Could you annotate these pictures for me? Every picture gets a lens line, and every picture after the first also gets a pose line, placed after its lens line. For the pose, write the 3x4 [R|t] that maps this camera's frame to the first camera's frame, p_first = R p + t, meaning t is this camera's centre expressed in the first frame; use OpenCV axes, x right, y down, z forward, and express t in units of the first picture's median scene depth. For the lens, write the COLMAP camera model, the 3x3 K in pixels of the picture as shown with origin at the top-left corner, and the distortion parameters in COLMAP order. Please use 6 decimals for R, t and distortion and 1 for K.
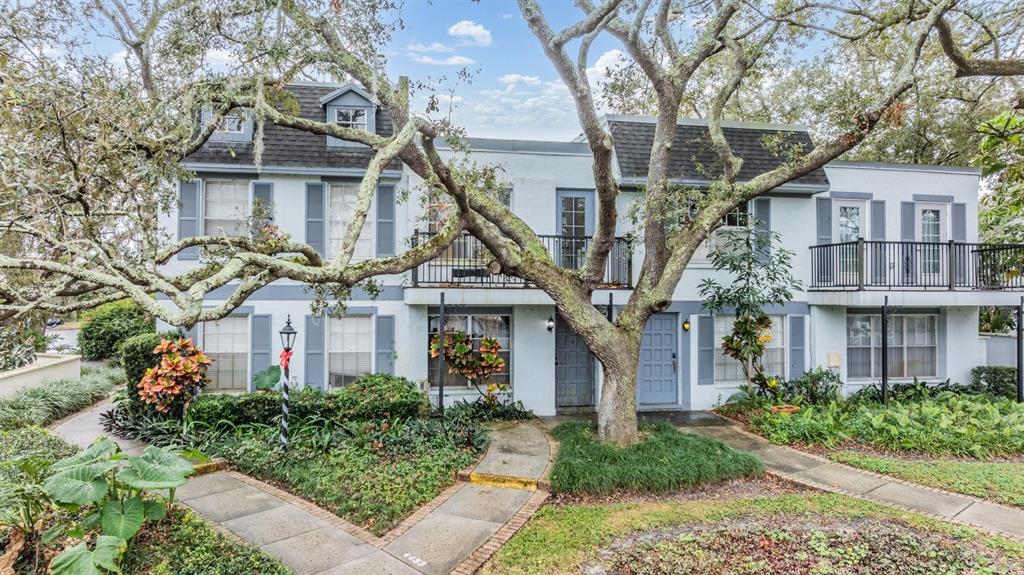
lens RADIAL K [[722.3, 0, 511.2], [0, 722.3, 283.6], [0, 0, 1]] dist [-0.087550, 0.256944]
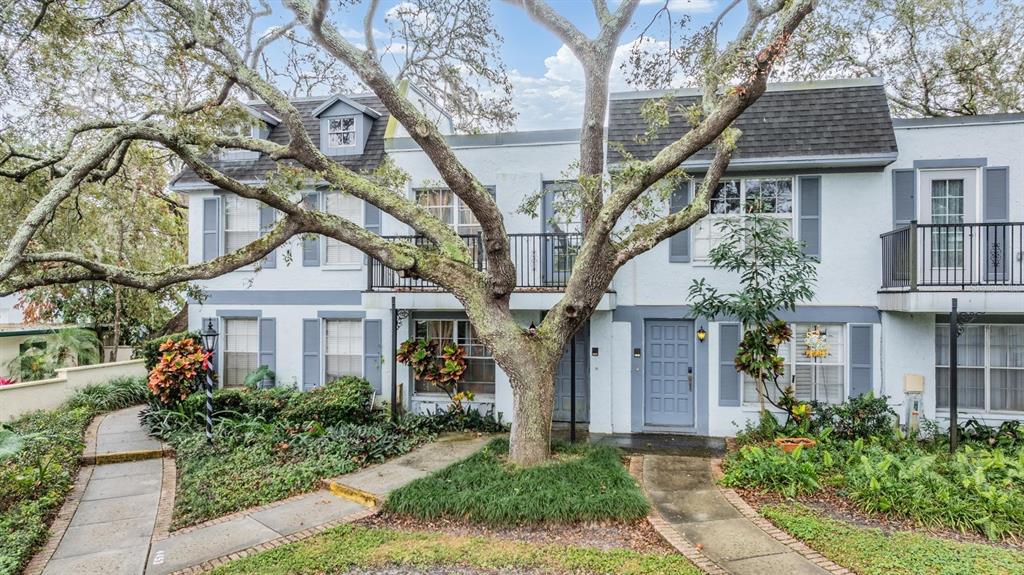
lens RADIAL K [[729.2, 0, 506.0], [0, 729.2, 292.0], [0, 0, 1]] dist [-0.048184, 0.056441]
pose [[0.912416, -0.007172, -0.409202, 0.412151], [0.010072, 0.999937, 0.004934, 0.002332], [0.409141, -0.008623, 0.912430, 0.145007]]
